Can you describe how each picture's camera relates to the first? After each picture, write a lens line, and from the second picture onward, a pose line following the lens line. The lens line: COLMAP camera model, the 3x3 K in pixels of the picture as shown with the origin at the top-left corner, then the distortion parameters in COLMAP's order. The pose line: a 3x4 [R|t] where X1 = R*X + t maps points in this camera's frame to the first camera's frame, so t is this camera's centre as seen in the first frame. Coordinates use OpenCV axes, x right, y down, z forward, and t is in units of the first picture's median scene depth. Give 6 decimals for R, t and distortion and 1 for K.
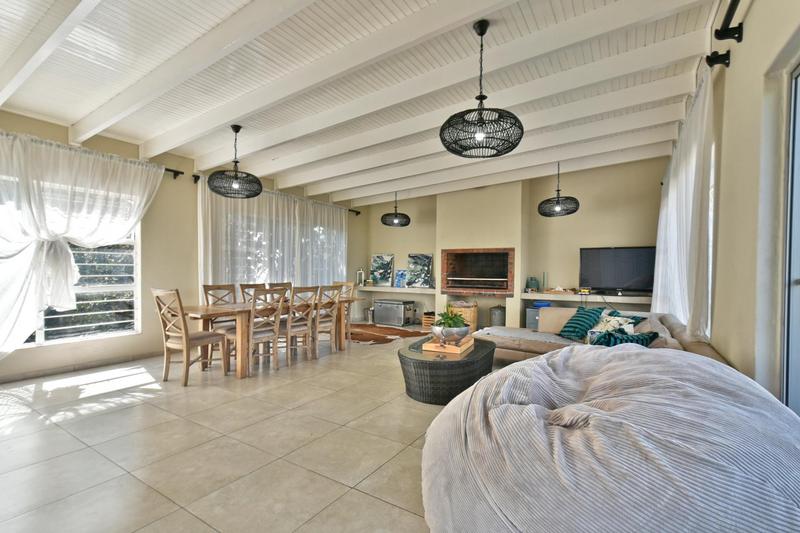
lens RADIAL K [[363.3, 0, 401.9], [0, 363.3, 278.3], [0, 0, 1]] dist [0.001607, -0.000096]
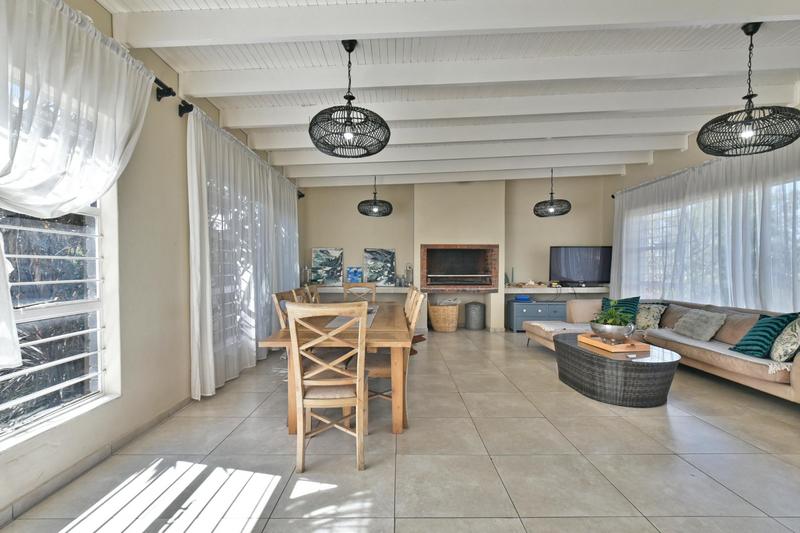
lens RADIAL K [[366.8, 0, 400.6], [0, 366.8, 276.3], [0, 0, 1]] dist [0.003801, -0.000261]
pose [[0.843683, -0.019922, 0.536472, -0.483539], [0.018435, 0.999797, 0.008135, -0.007624], [-0.536525, 0.003027, 0.843879, 0.268540]]
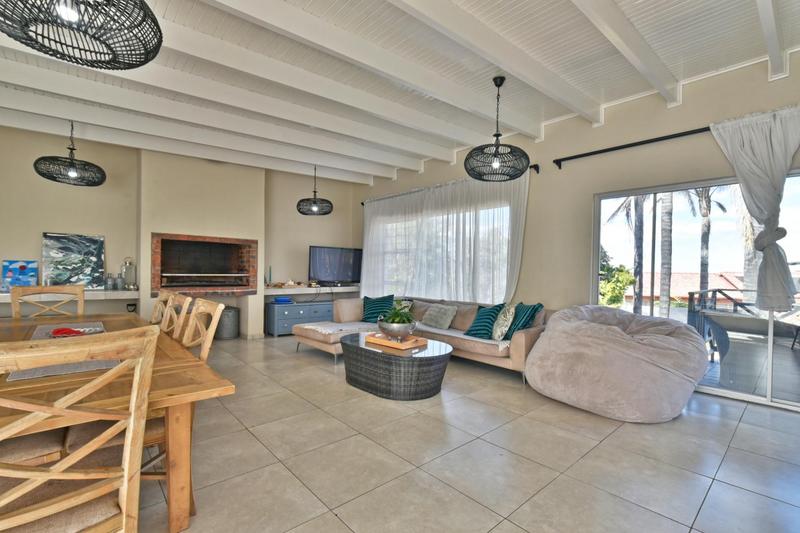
lens RADIAL K [[361.2, 0, 399.6], [0, 361.2, 276.0], [0, 0, 1]] dist [0.000984, -0.000117]
pose [[0.279154, -0.017785, 0.960082, -0.463088], [0.004873, 0.999842, 0.017104, -0.007696], [-0.960234, -0.000096, 0.279197, 0.400149]]
